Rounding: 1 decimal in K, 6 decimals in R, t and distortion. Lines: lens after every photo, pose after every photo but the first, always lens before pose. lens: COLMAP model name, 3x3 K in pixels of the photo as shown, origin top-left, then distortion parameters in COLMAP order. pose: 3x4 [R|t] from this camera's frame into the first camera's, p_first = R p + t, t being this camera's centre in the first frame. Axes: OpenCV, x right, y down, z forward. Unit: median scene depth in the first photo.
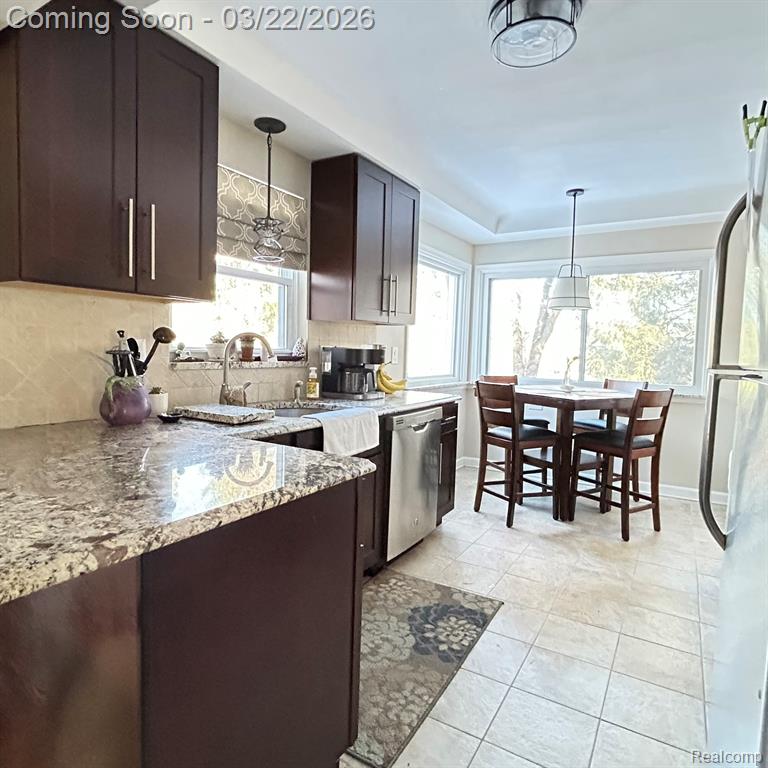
lens RADIAL K [[501.1, 0, 382.9], [0, 501.1, 381.3], [0, 0, 1]] dist [-0.004105, -0.003255]
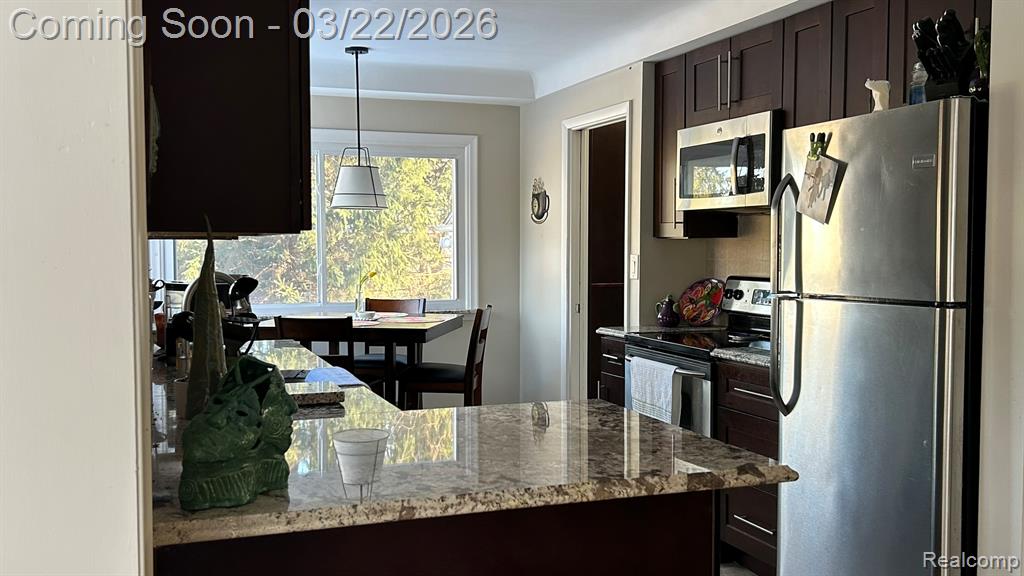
lens RADIAL K [[948.5, 0, 510.6], [0, 948.5, 297.3], [0, 0, 1]] dist [0.098344, 0.000000]
pose [[0.614960, -0.072610, 0.785208, -0.809439], [0.069772, 0.996856, 0.037537, -0.069164], [-0.785465, 0.031702, 0.618093, -0.048937]]
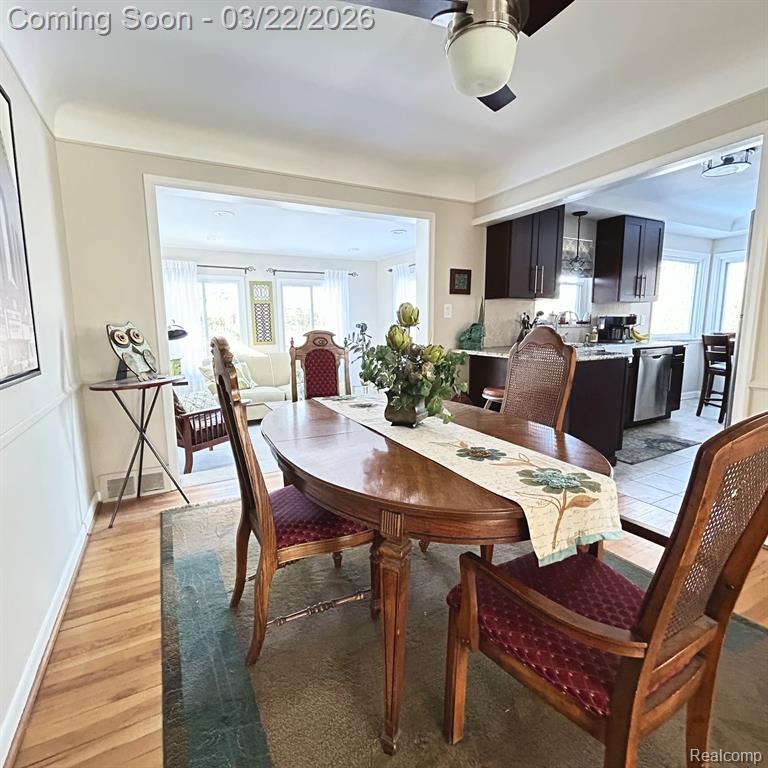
lens RADIAL K [[412.5, 0, 382.6], [0, 412.5, 381.4], [0, 0, 1]] dist [-0.003593, 0.002179]
pose [[0.859639, 0.039634, -0.509361, -0.019702], [-0.001210, 0.997141, 0.075547, 0.066527], [0.510900, -0.064327, 0.857230, -0.859336]]
